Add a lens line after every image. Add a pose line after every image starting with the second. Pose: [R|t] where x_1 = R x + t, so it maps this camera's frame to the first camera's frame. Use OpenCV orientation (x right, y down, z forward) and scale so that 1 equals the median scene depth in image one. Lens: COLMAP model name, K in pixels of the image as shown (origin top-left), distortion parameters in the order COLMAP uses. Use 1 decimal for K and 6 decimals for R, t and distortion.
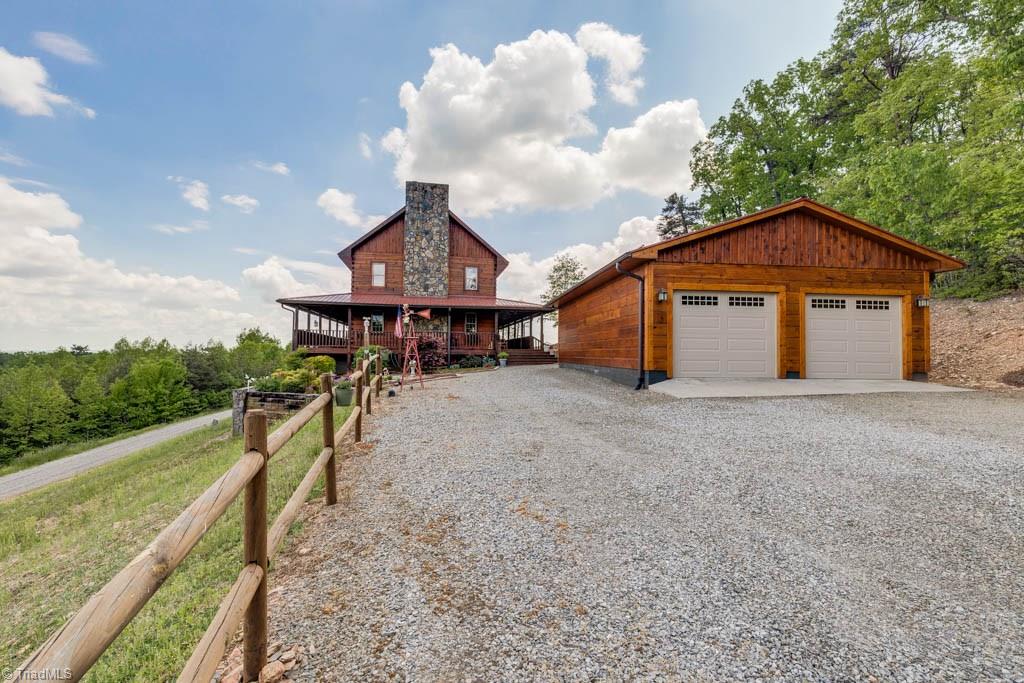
lens RADIAL K [[459.7, 0, 513.4], [0, 459.7, 342.1], [0, 0, 1]] dist [0.004047, -0.001376]
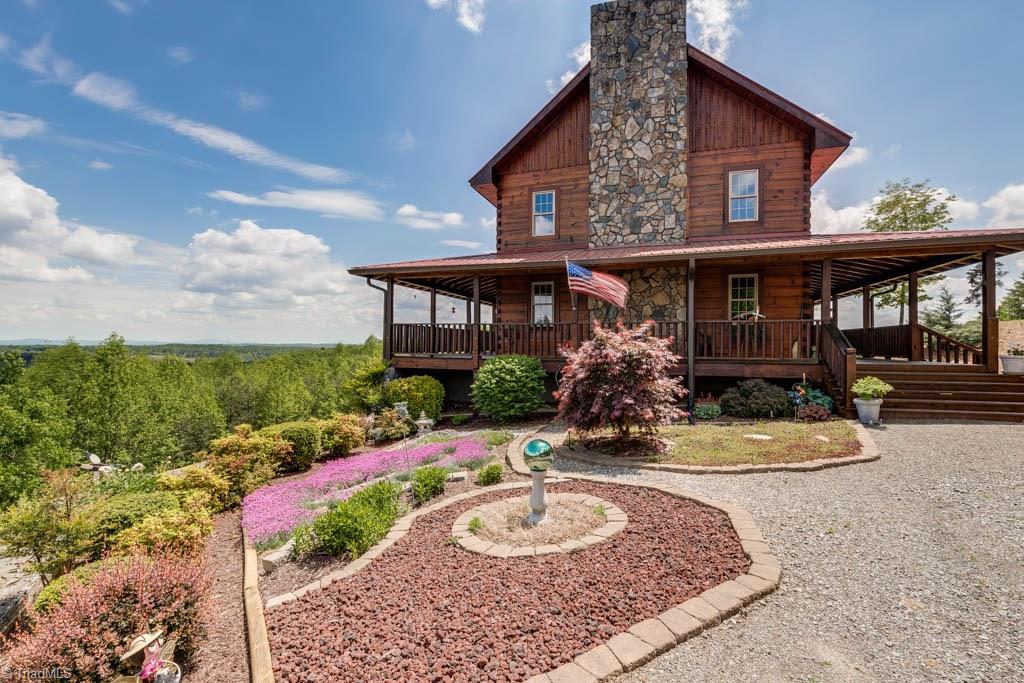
lens RADIAL K [[459.7, 0, 515.9], [0, 459.7, 338.0], [0, 0, 1]] dist [0.004047, -0.001376]
pose [[0.881713, -0.006515, -0.471742, -0.079672], [0.011061, 0.999915, 0.006864, -0.010233], [0.471657, -0.011270, 0.881710, 0.537362]]
